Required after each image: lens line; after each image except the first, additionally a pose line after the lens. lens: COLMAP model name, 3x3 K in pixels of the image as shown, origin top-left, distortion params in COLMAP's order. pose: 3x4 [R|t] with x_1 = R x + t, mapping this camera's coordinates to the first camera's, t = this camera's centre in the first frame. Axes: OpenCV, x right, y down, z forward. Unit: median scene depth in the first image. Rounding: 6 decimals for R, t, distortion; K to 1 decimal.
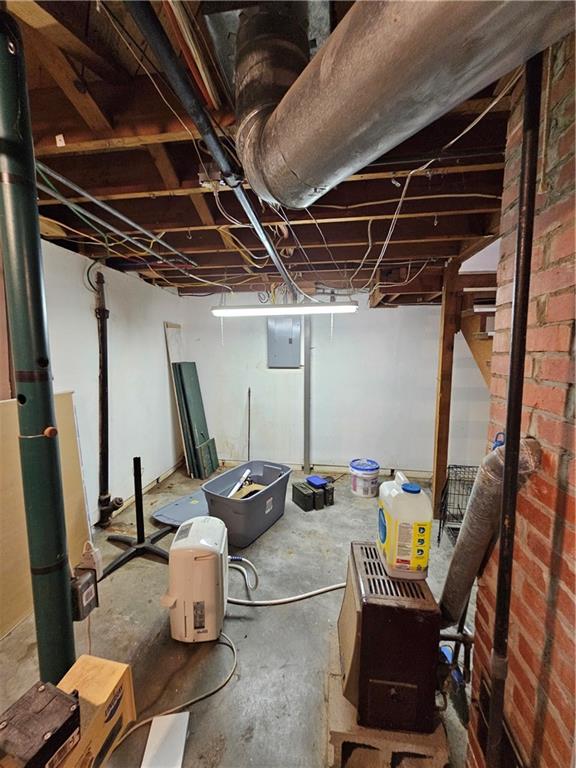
lens RADIAL K [[312.1, 0, 286.4], [0, 312.1, 385.2], [0, 0, 1]] dist [-0.000867, -0.000318]
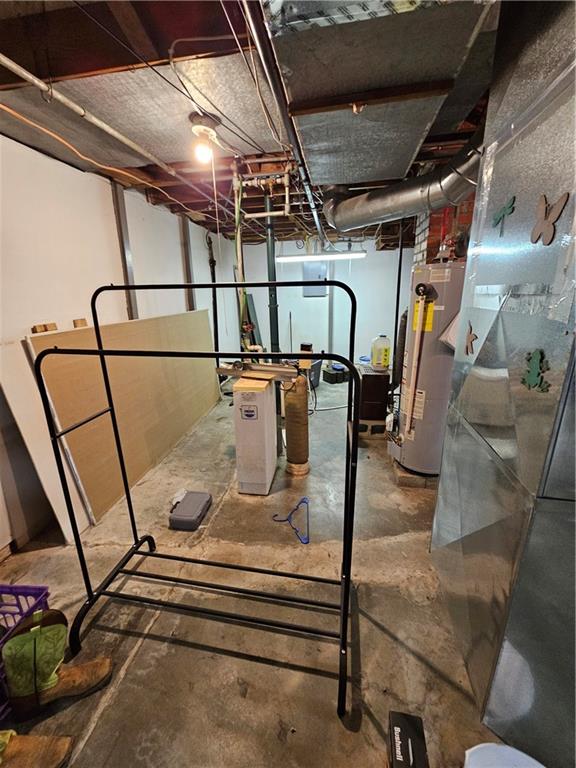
lens RADIAL K [[312.1, 0, 286.4], [0, 312.1, 385.2], [0, 0, 1]] dist [-0.000867, -0.000318]
pose [[0.999348, -0.014751, -0.032940, -0.122852], [0.020784, 0.981351, 0.191098, 0.085664], [0.029507, -0.191658, 0.981018, -0.629482]]
